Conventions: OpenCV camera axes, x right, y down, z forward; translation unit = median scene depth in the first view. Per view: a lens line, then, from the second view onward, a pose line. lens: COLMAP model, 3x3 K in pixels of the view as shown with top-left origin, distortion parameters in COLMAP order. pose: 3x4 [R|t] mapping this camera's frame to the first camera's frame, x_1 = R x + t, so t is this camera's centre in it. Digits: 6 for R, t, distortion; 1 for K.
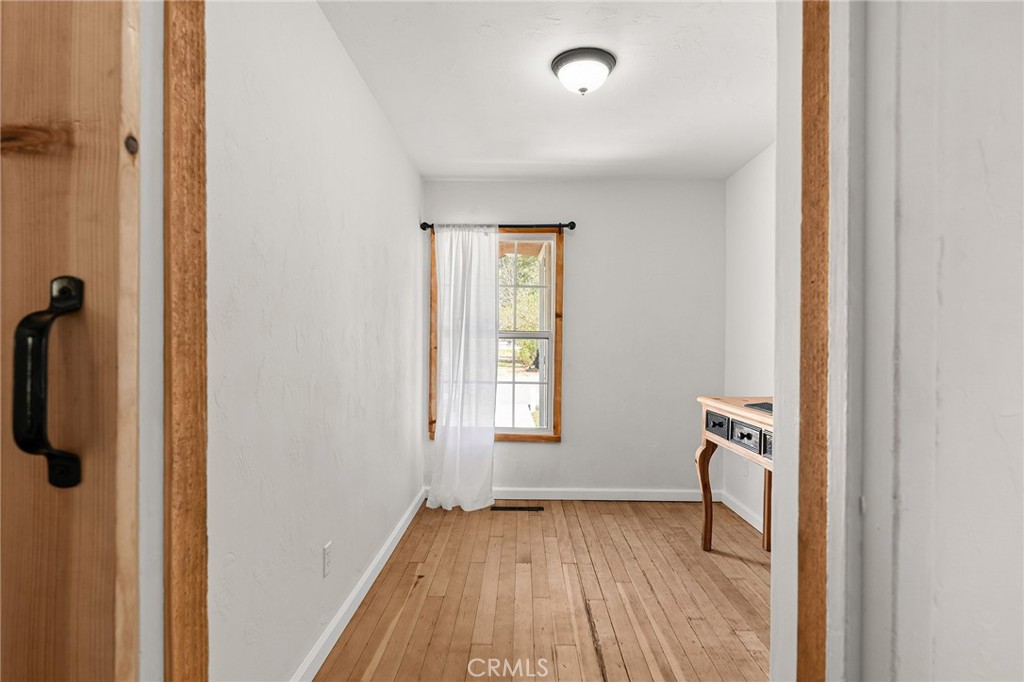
lens RADIAL K [[575.7, 0, 512.9], [0, 575.7, 341.3], [0, 0, 1]] dist [-0.000577, -0.000066]
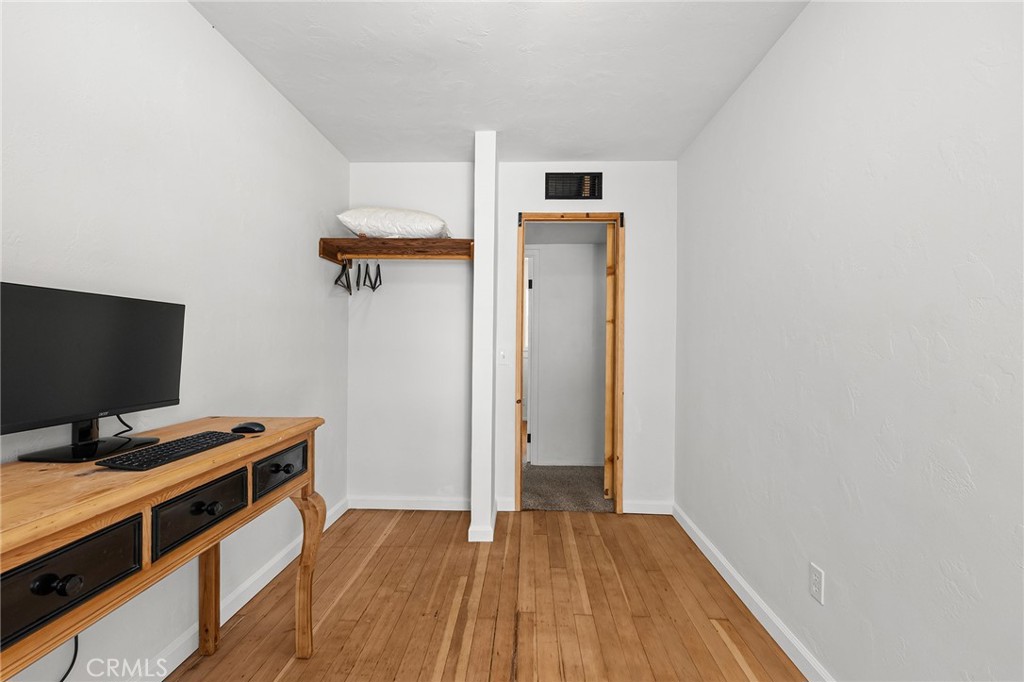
lens RADIAL K [[465.6, 0, 511.8], [0, 465.6, 342.1], [0, 0, 1]] dist [-0.001319, -0.000196]
pose [[-0.999648, -0.022049, 0.014766, 0.158981], [-0.022009, 0.999754, 0.002868, 0.005113], [-0.014825, 0.002542, -0.999887, 1.810929]]
